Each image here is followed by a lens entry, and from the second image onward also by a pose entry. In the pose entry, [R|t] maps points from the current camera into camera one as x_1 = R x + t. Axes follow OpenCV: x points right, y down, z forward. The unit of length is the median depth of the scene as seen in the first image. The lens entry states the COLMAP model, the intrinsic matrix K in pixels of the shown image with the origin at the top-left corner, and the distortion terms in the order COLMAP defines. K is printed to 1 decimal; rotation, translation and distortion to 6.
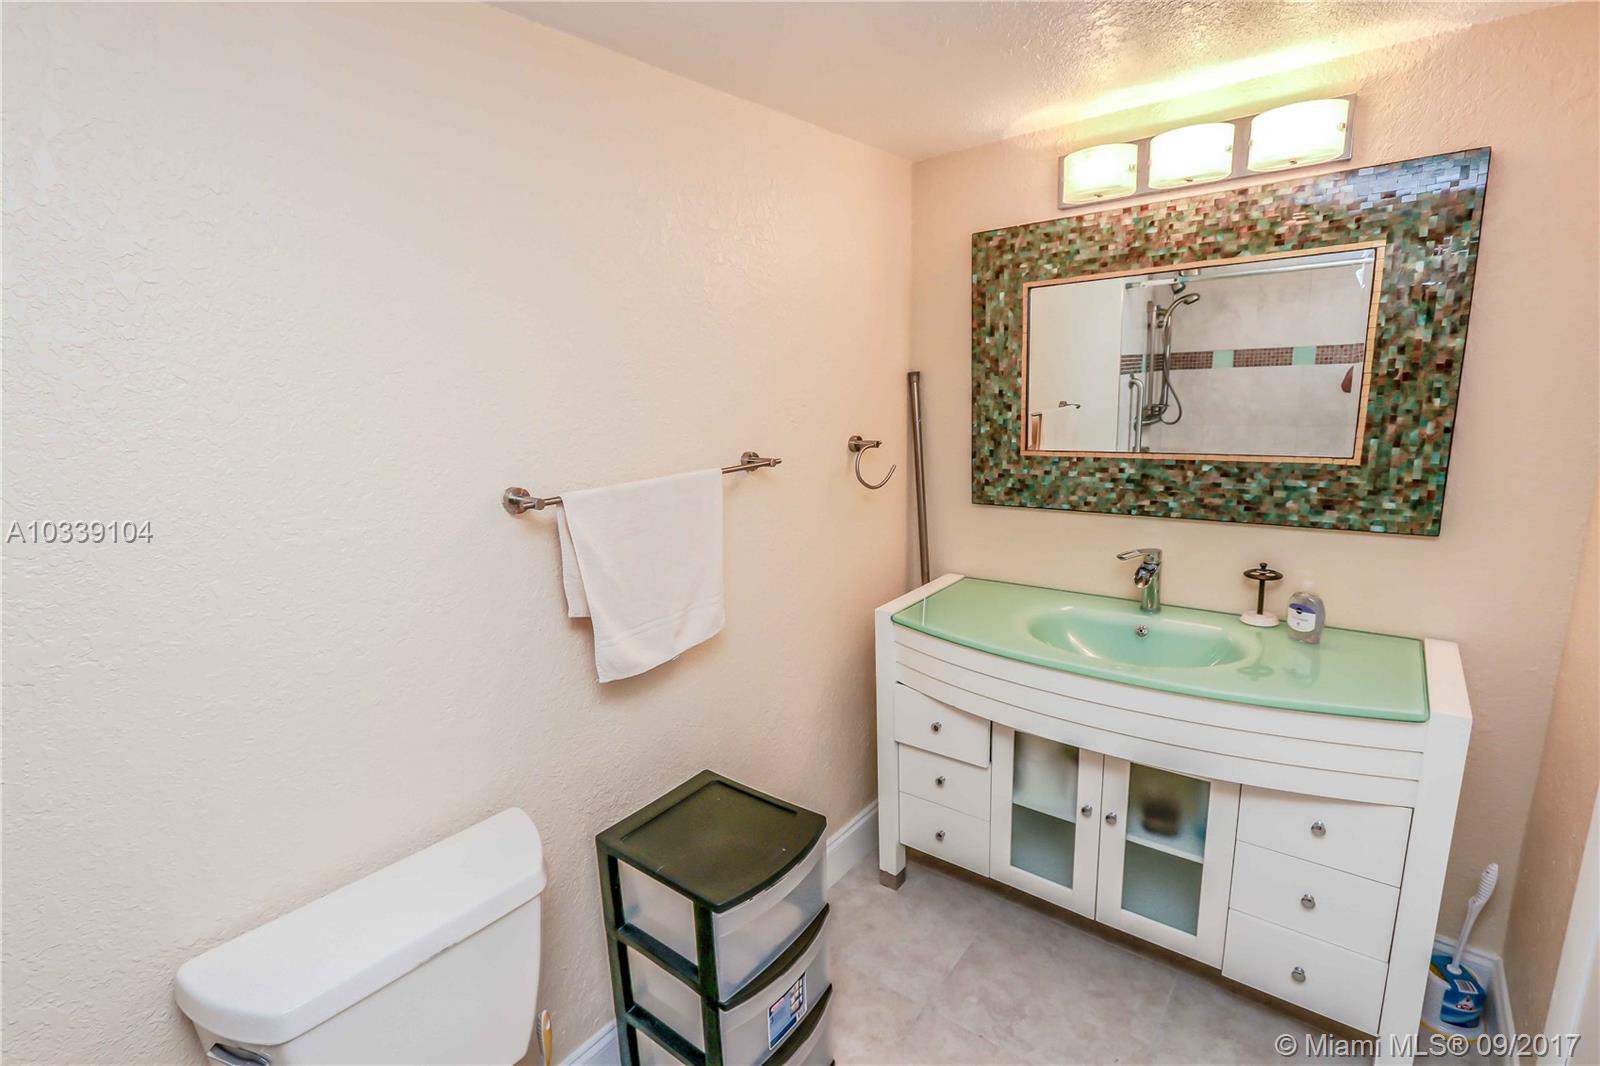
lens RADIAL K [[757.1, 0, 793.5], [0, 757.1, 540.1], [0, 0, 1]] dist [-0.023463, 0.004054]
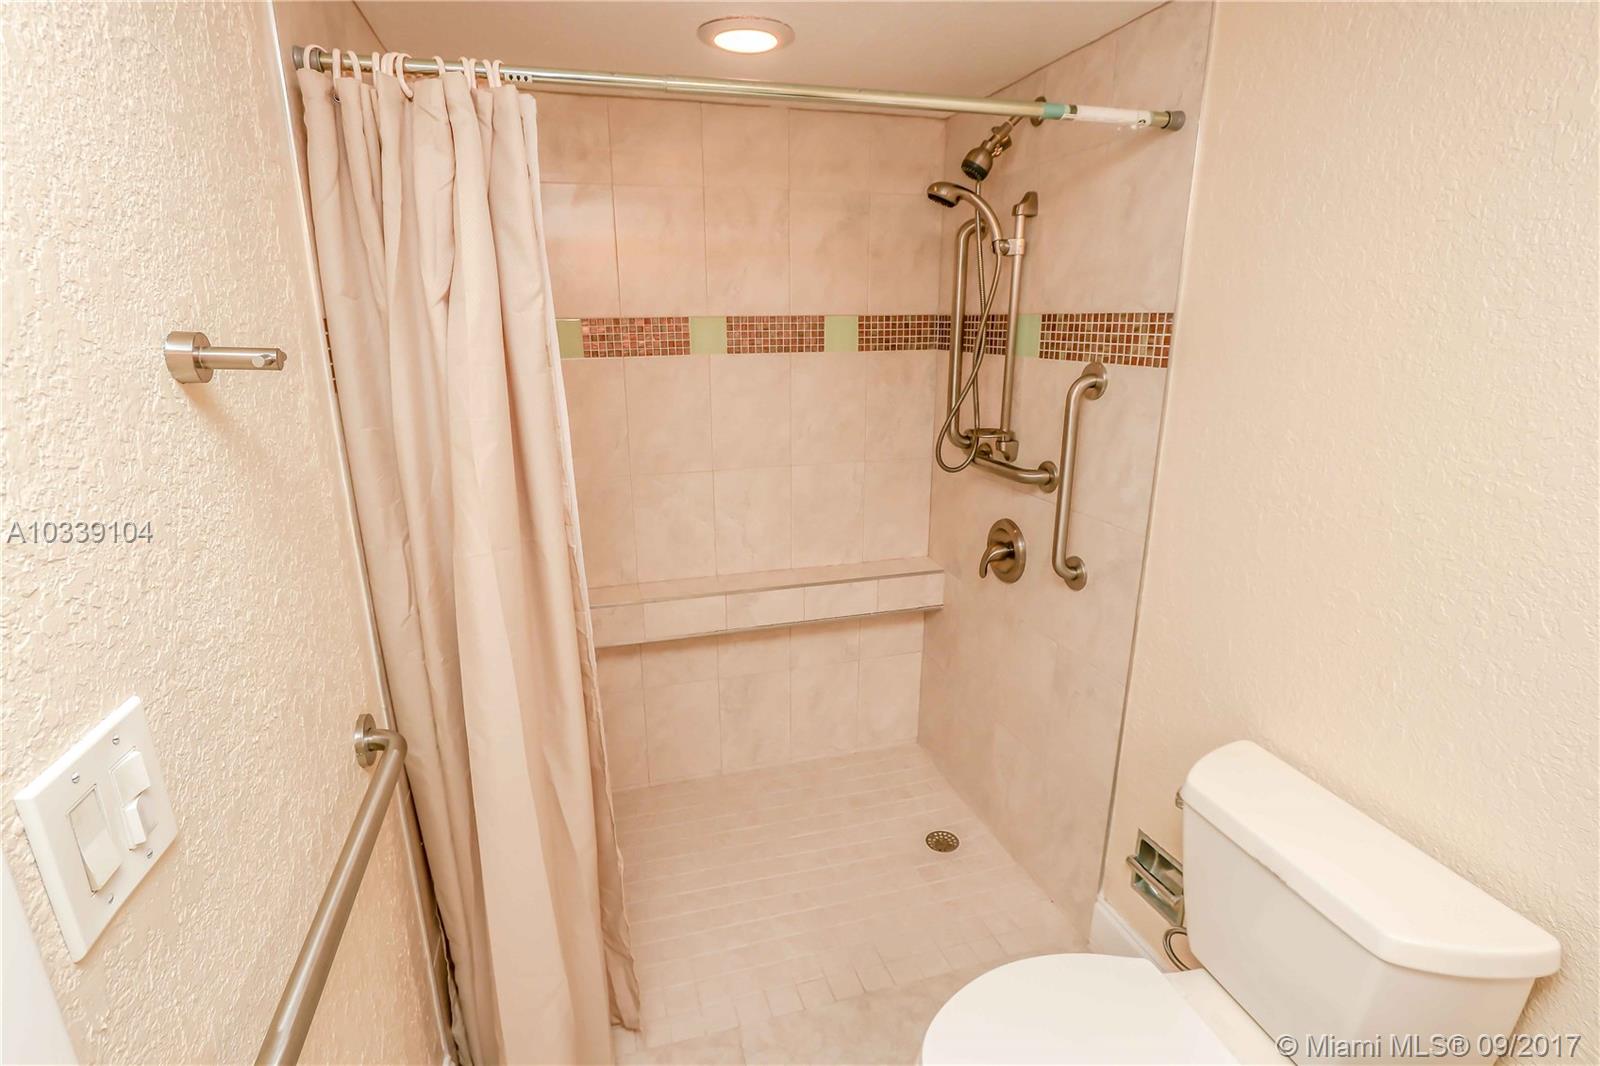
lens RADIAL K [[757.1, 0, 793.4], [0, 757.1, 538.4], [0, 0, 1]] dist [-0.023463, 0.004054]
pose [[-0.588080, 0.253512, -0.768045, 0.852712], [-0.141239, 0.902828, 0.406145, -0.284633], [0.796375, 0.347324, -0.495130, 1.148964]]
